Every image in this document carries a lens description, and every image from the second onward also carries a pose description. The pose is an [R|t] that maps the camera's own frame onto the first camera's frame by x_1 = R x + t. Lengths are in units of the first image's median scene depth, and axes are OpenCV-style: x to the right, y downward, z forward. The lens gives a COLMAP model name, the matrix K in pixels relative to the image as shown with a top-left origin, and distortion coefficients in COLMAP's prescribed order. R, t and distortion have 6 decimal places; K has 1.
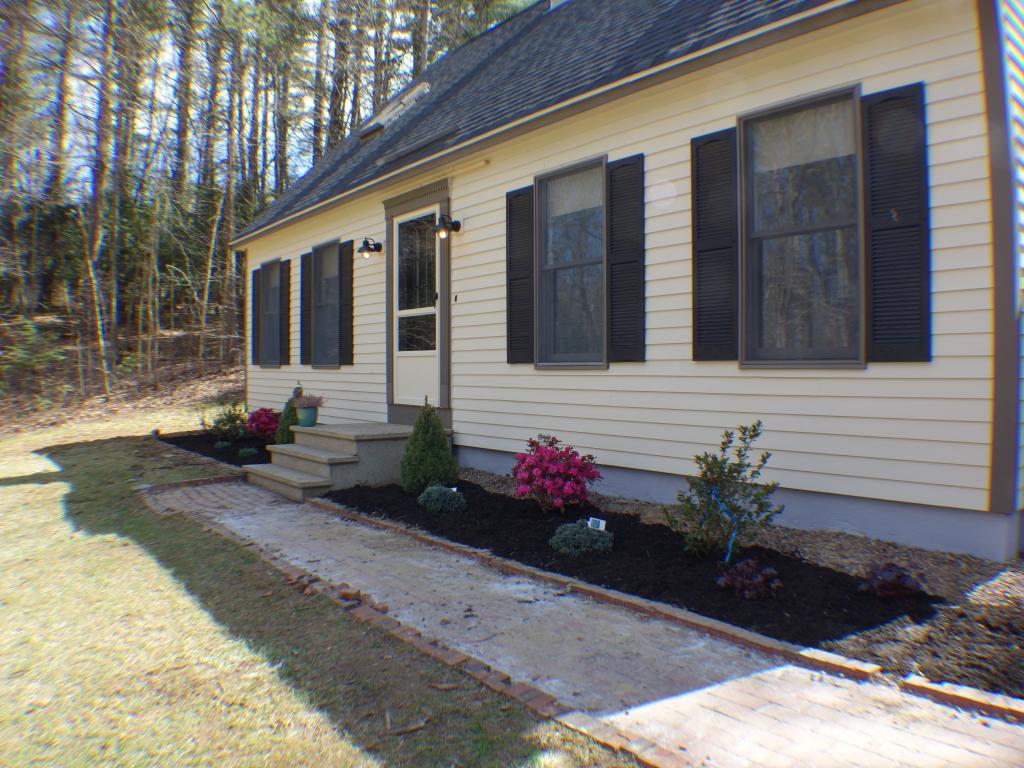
lens RADIAL K [[756.4, 0, 509.7], [0, 756.4, 387.9], [0, 0, 1]] dist [-0.134711, 0.004446]
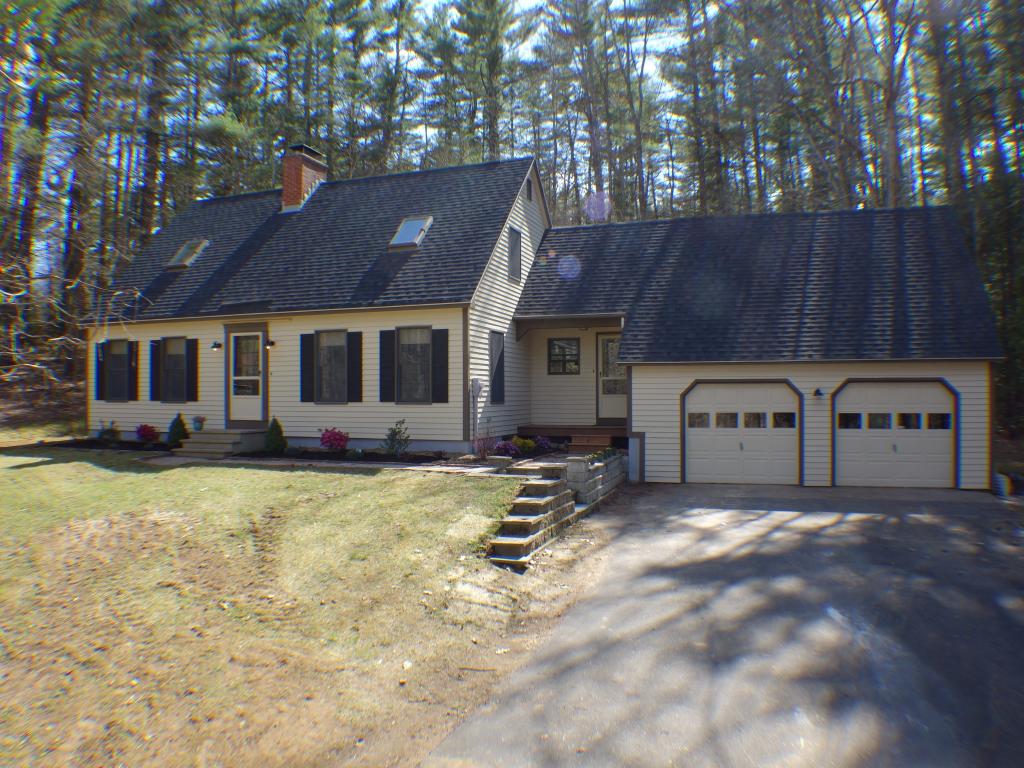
lens RADIAL K [[756.4, 0, 510.8], [0, 756.4, 385.9], [0, 0, 1]] dist [-0.134711, 0.004446]
pose [[0.851508, 0.004642, 0.524322, -0.699202], [0.014297, 0.999383, -0.032066, 0.004599], [-0.524147, 0.034801, 0.850916, -1.464226]]
